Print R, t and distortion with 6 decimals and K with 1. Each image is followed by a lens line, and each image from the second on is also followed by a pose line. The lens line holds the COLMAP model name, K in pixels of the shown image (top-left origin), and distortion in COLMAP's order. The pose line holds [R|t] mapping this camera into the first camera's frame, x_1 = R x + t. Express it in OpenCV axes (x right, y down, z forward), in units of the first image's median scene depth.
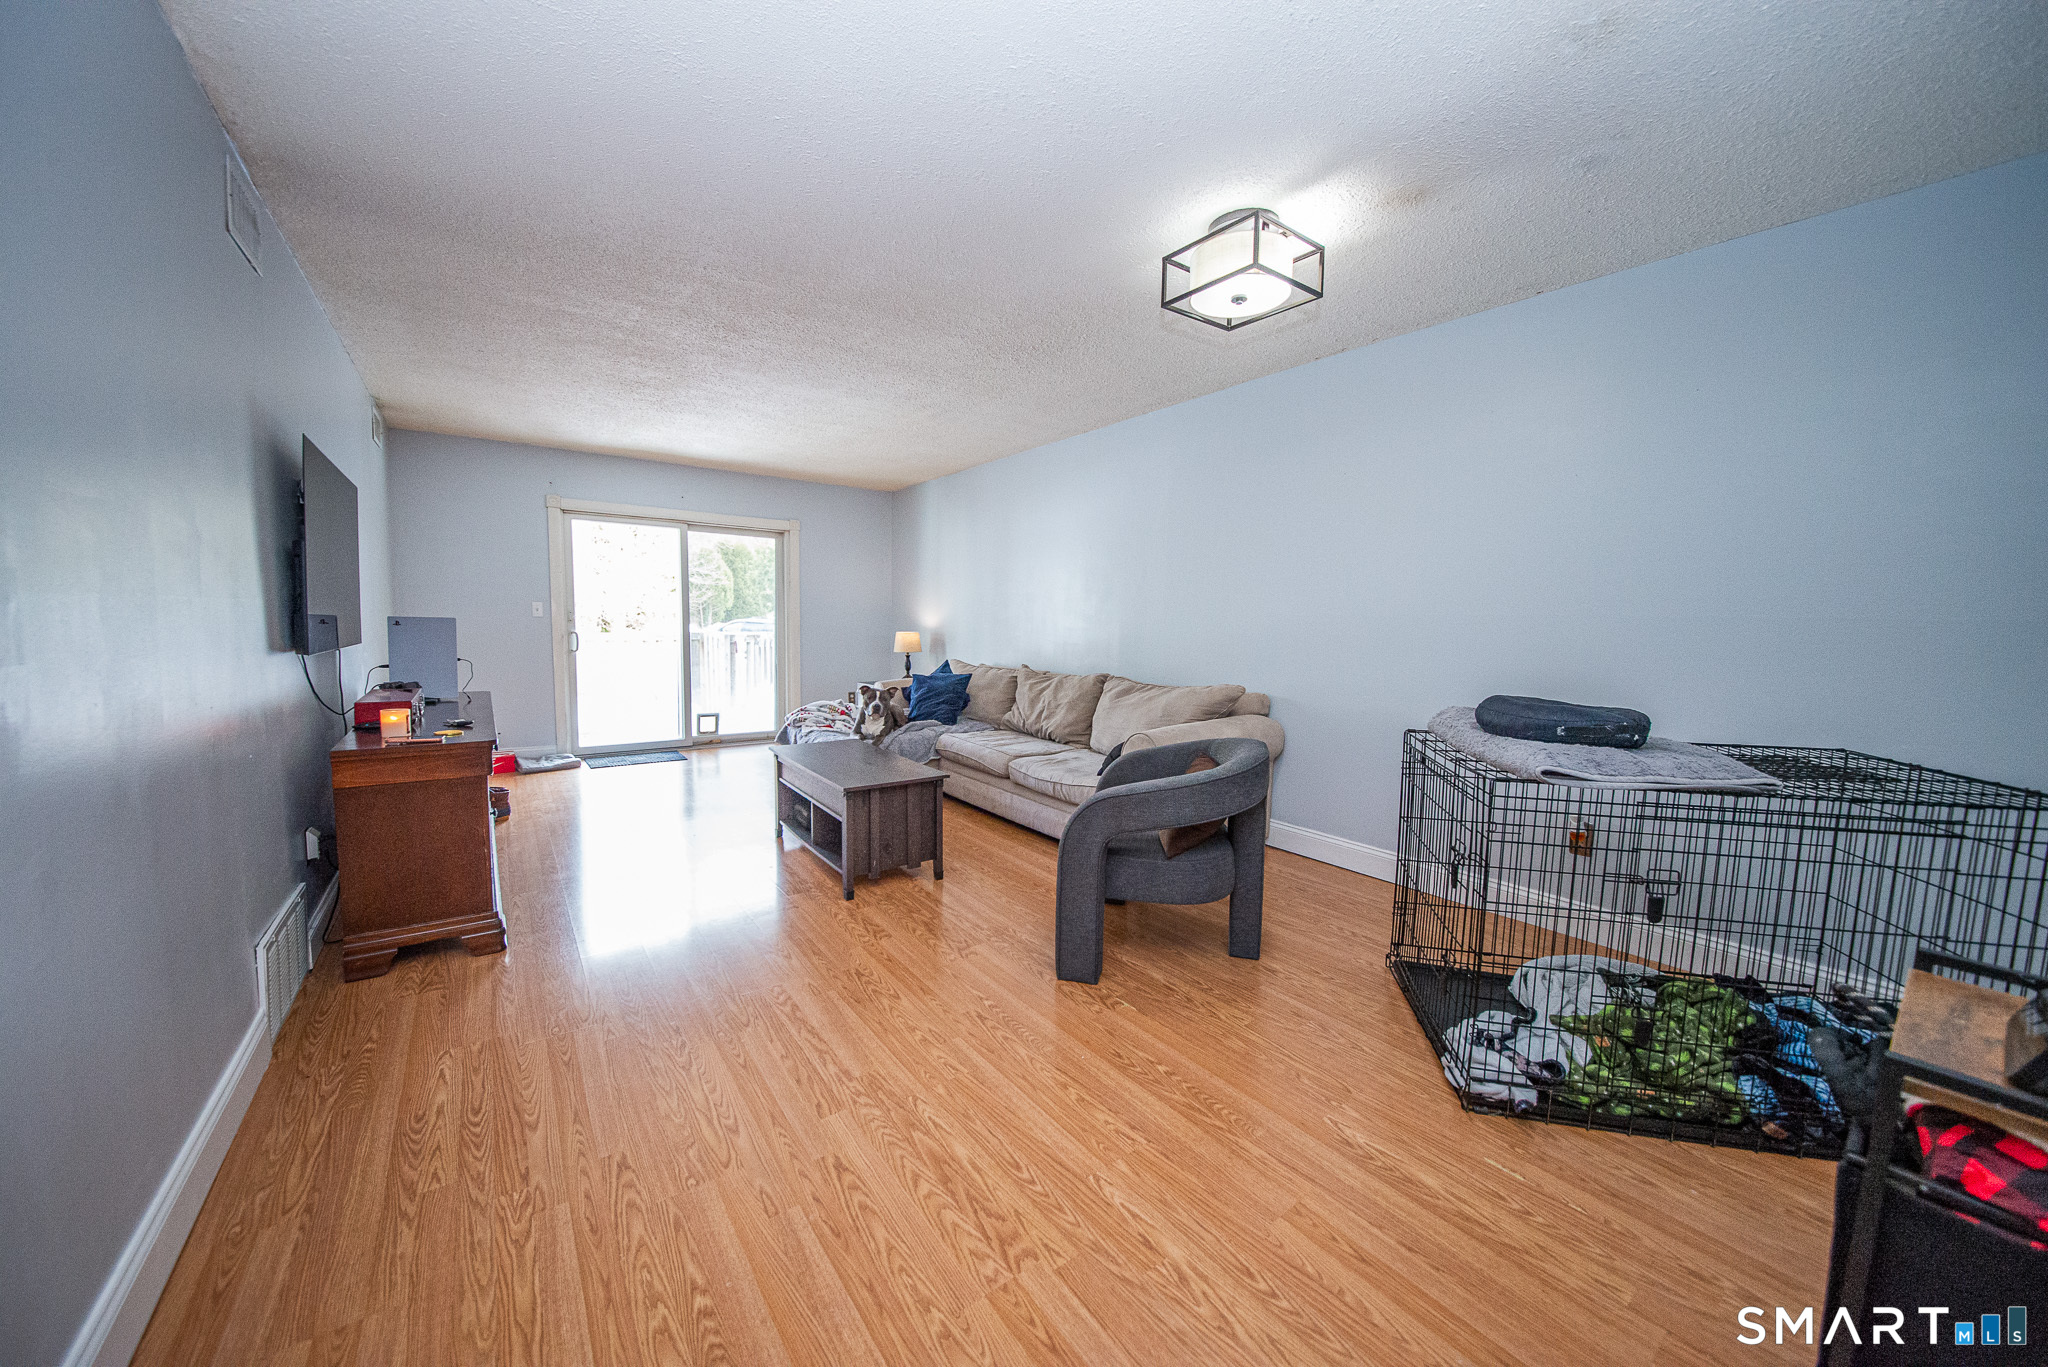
lens RADIAL K [[712.4, 0, 1028.3], [0, 712.4, 677.5], [0, 0, 1]] dist [0.001517, -0.008583]
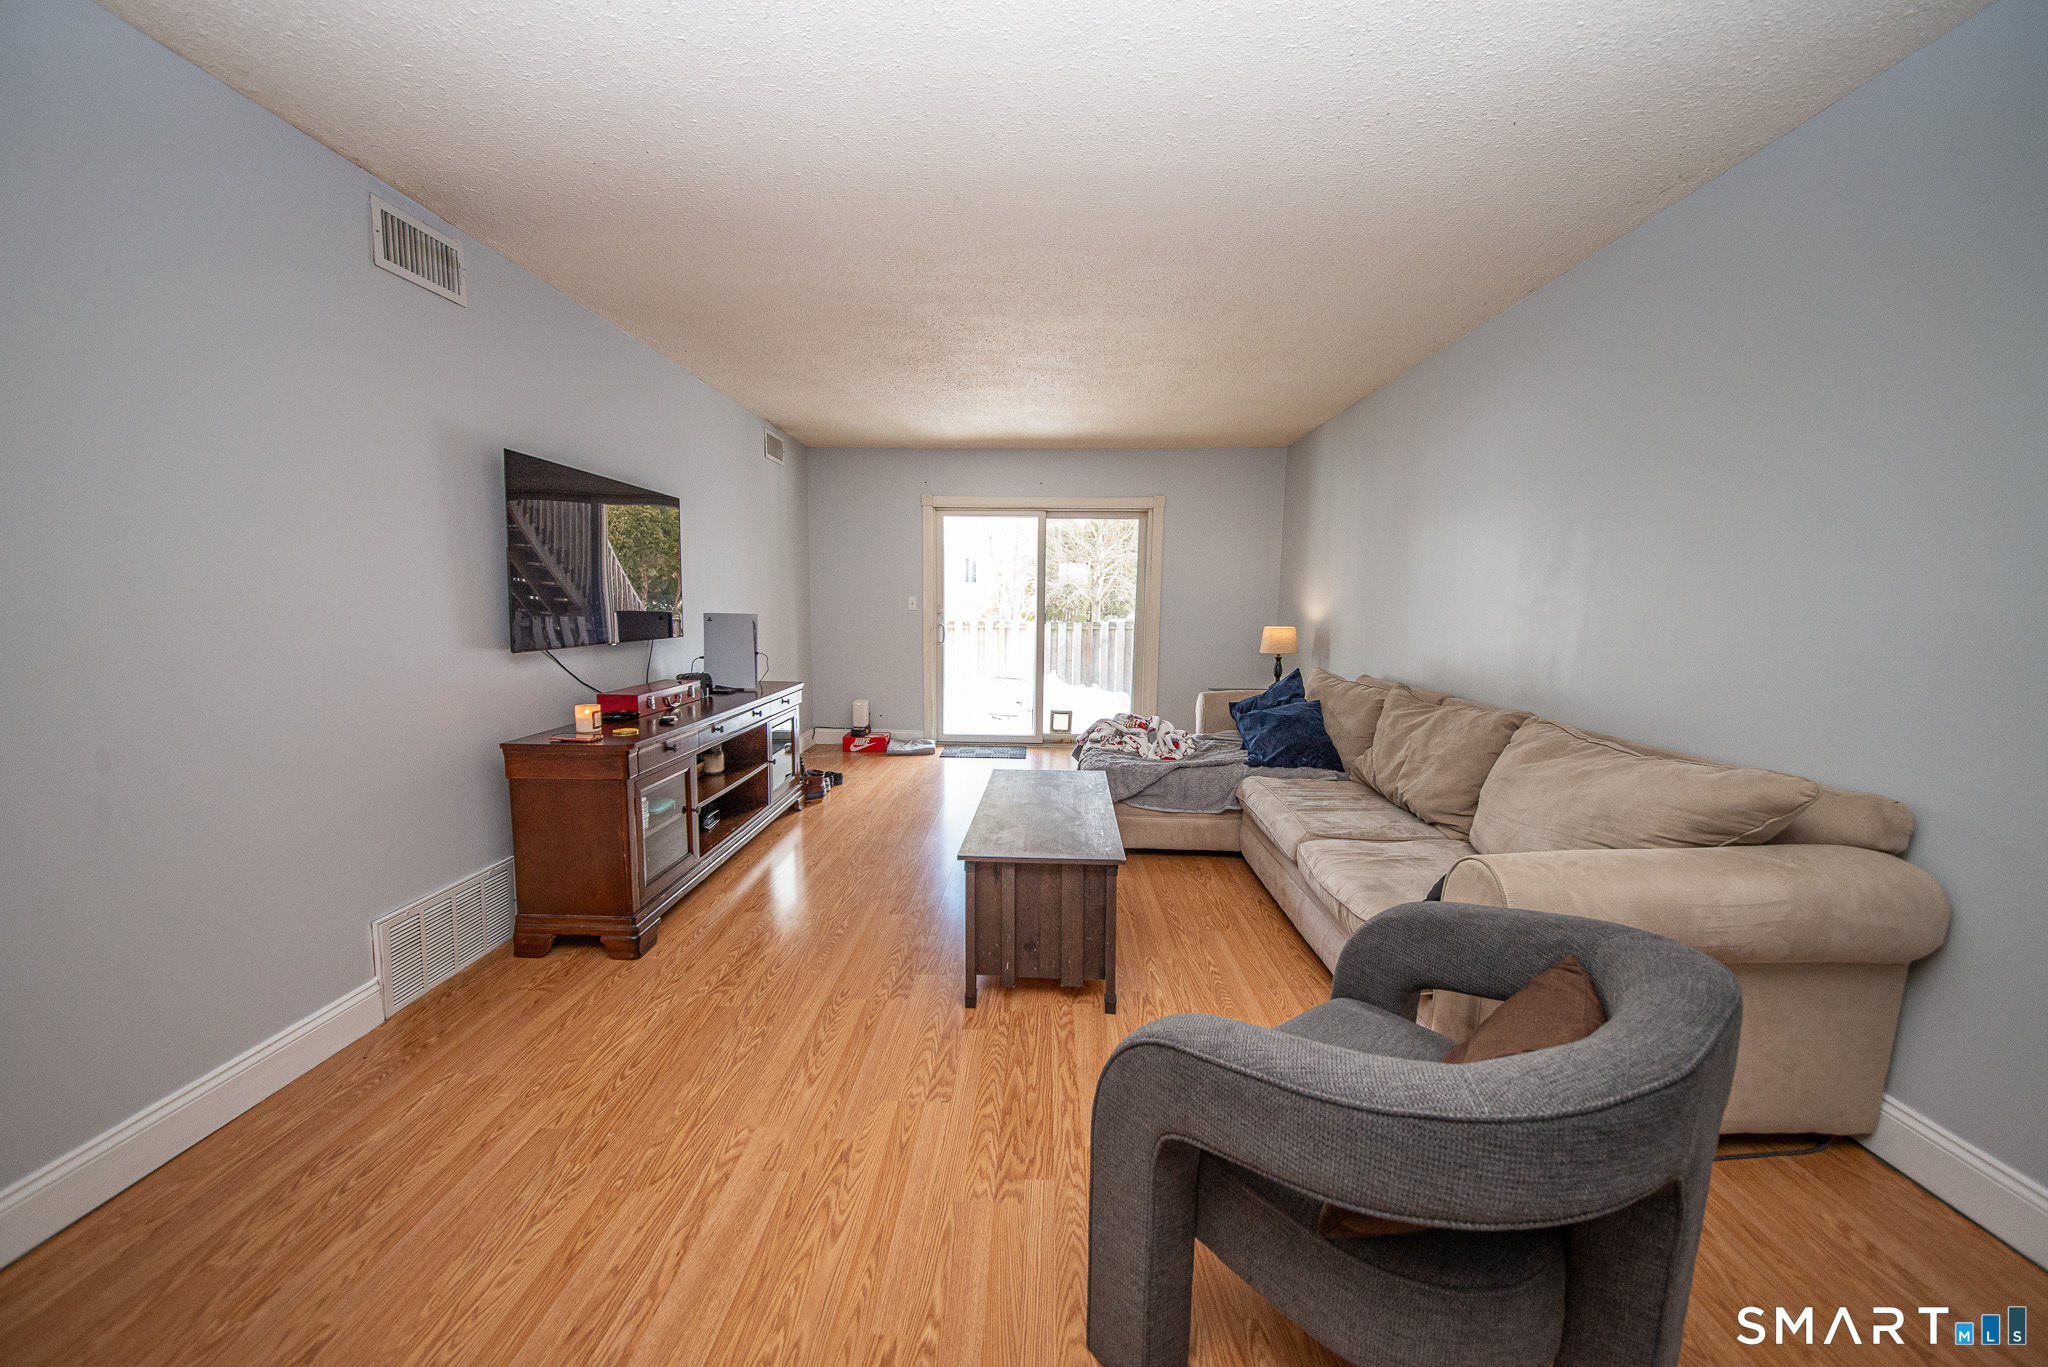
lens RADIAL K [[711.4, 0, 1024.0], [0, 711.4, 683.5], [0, 0, 1]] dist [-0.025988, -0.008584]
pose [[0.768715, 0.060883, -0.636687, 0.134714], [-0.042850, 0.998125, 0.043709, -0.029902], [0.638154, -0.006318, 0.769883, 0.288636]]
